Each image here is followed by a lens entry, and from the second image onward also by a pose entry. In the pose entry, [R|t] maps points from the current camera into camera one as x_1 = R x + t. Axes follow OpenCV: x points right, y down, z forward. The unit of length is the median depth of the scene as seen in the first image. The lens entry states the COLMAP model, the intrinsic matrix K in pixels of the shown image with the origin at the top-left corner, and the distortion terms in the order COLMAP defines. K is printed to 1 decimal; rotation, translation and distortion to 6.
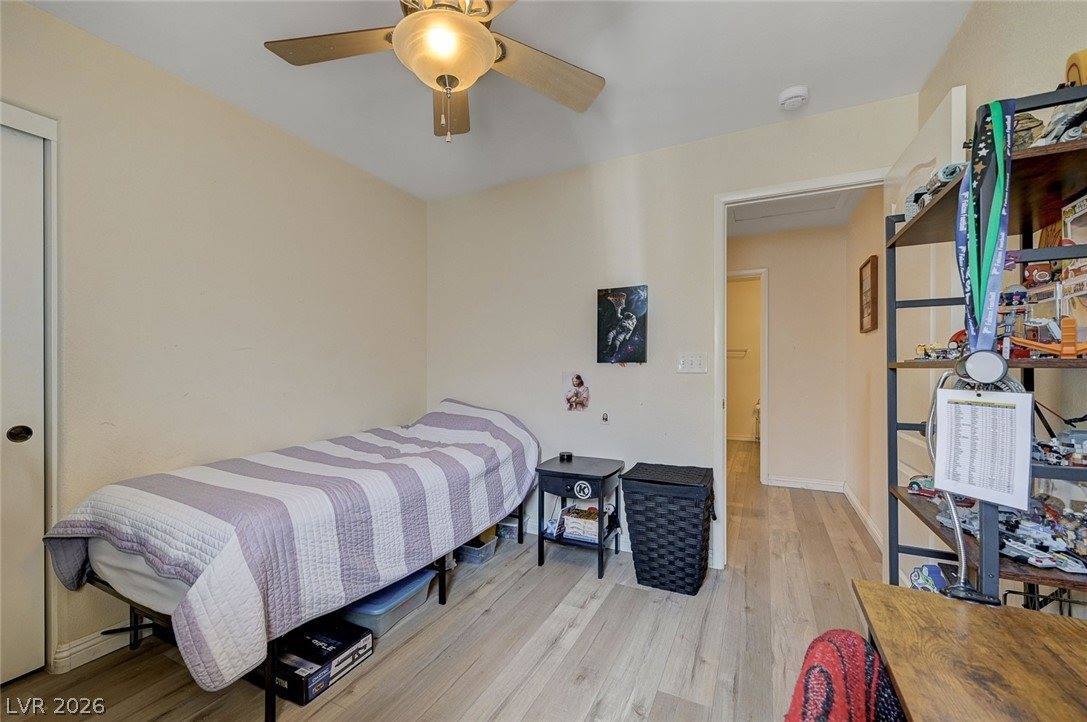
lens RADIAL K [[431.9, 0, 545.5], [0, 431.9, 365.9], [0, 0, 1]] dist [0.001046, 0.000318]
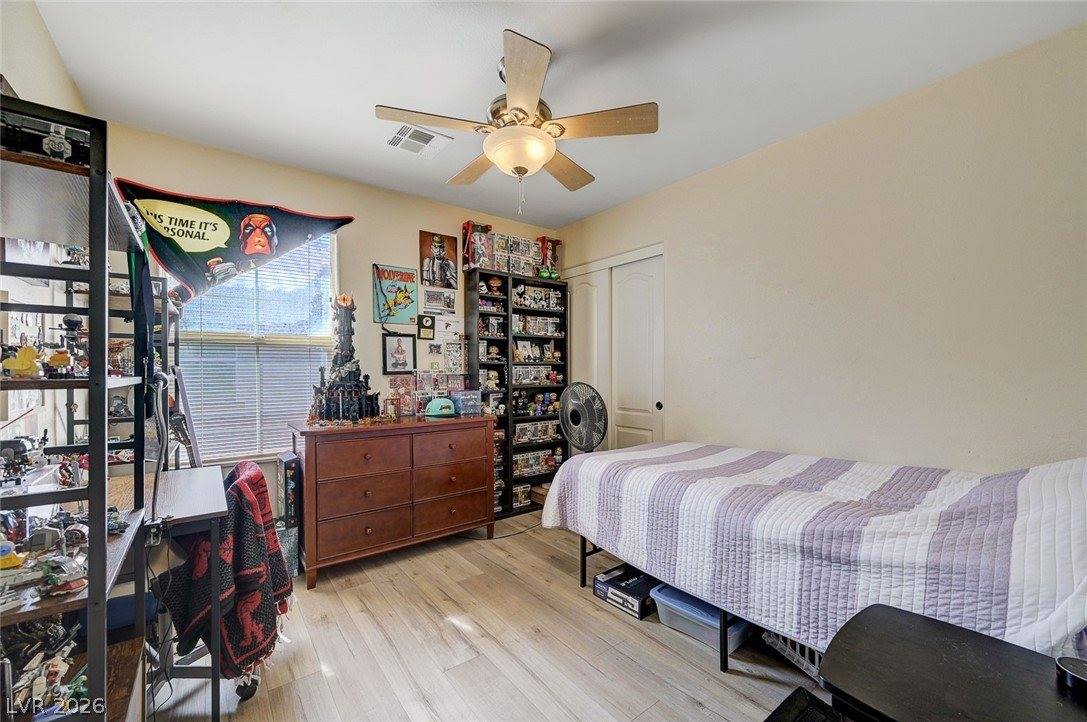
lens RADIAL K [[431.9, 0, 542.7], [0, 431.9, 371.3], [0, 0, 1]] dist [0.001046, 0.000318]
pose [[-0.429097, 0.004120, -0.903249, 0.784310], [0.003061, 0.999990, 0.003107, -0.008263], [0.903253, -0.001432, -0.429106, 1.304526]]
